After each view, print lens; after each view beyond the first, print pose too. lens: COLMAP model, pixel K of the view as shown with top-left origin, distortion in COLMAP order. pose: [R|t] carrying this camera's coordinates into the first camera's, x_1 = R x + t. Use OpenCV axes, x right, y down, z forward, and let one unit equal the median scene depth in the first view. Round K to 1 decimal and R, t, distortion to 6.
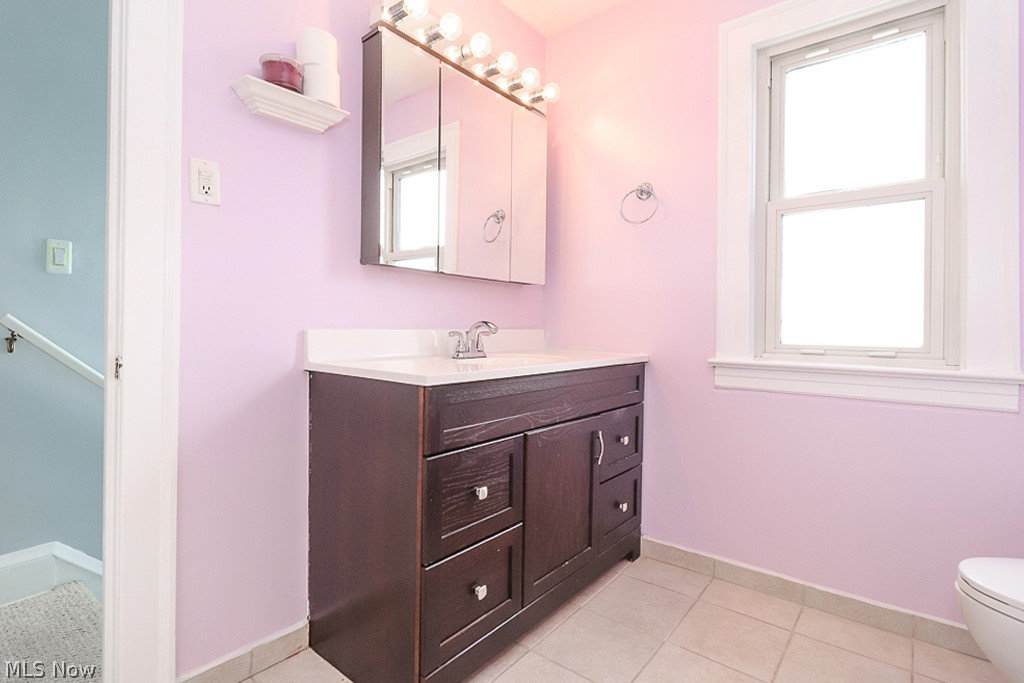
lens RADIAL K [[504.4, 0, 508.2], [0, 504.4, 331.9], [0, 0, 1]] dist [0.011351, -0.003942]
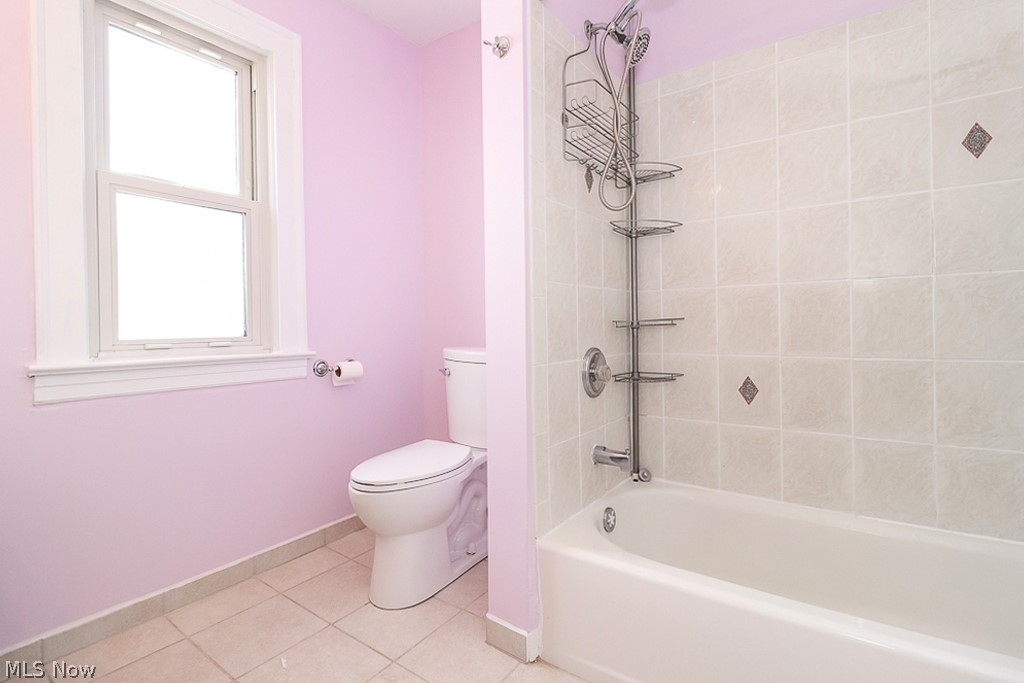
lens RADIAL K [[504.4, 0, 508.5], [0, 504.4, 330.6], [0, 0, 1]] dist [0.011351, -0.003942]
pose [[-0.063795, -0.024222, 0.997669, -0.398424], [0.015818, 0.999555, 0.025279, -0.003782], [-0.997838, 0.017394, -0.063383, 0.419228]]
